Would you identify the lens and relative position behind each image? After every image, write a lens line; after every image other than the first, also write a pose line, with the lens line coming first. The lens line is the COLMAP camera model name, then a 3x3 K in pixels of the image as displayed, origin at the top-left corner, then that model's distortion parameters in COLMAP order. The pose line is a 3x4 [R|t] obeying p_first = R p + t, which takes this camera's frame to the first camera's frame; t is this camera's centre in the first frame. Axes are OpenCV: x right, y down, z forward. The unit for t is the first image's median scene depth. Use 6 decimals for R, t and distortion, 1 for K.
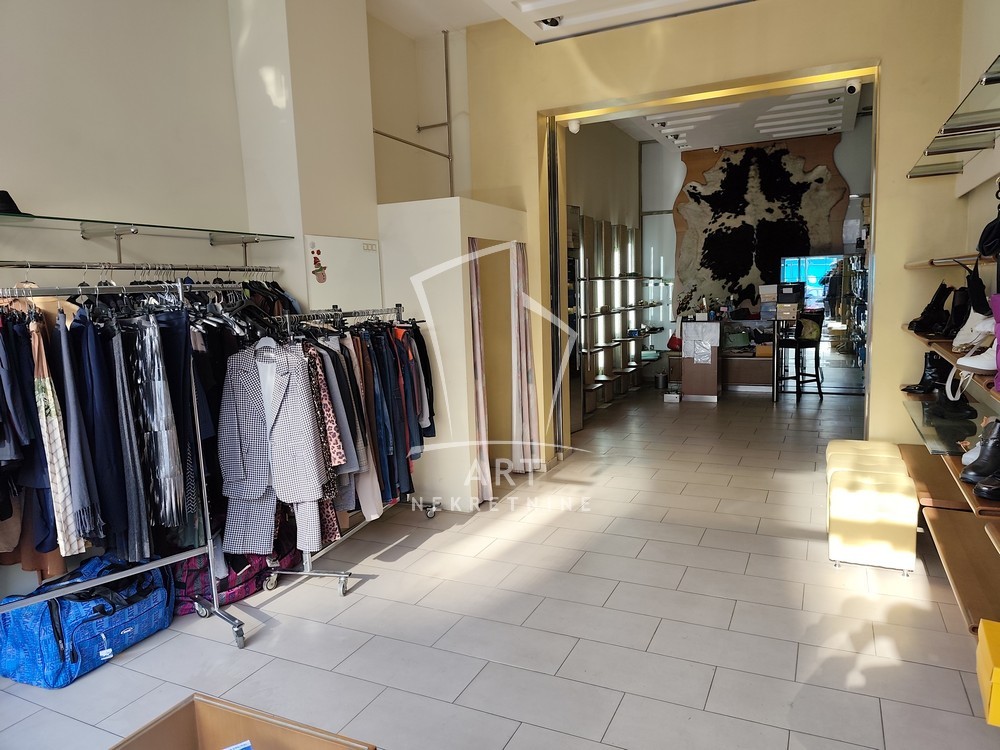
lens RADIAL K [[678.5, 0, 498.9], [0, 678.5, 373.0], [0, 0, 1]] dist [0.032531, -0.048582]
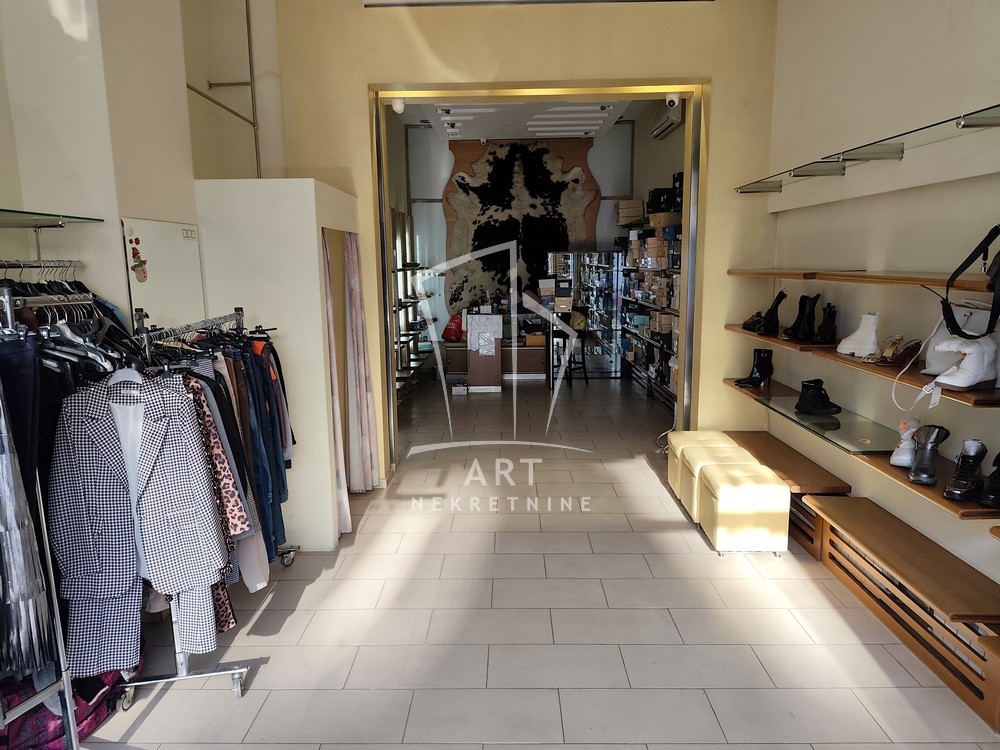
lens RADIAL K [[678.5, 0, 503.5], [0, 678.5, 377.1], [0, 0, 1]] dist [0.032531, -0.048582]
pose [[0.908706, -0.046765, 0.414810, -0.194135], [0.033331, 0.998661, 0.039569, -0.040525], [-0.416104, -0.022130, 0.909048, 0.136374]]
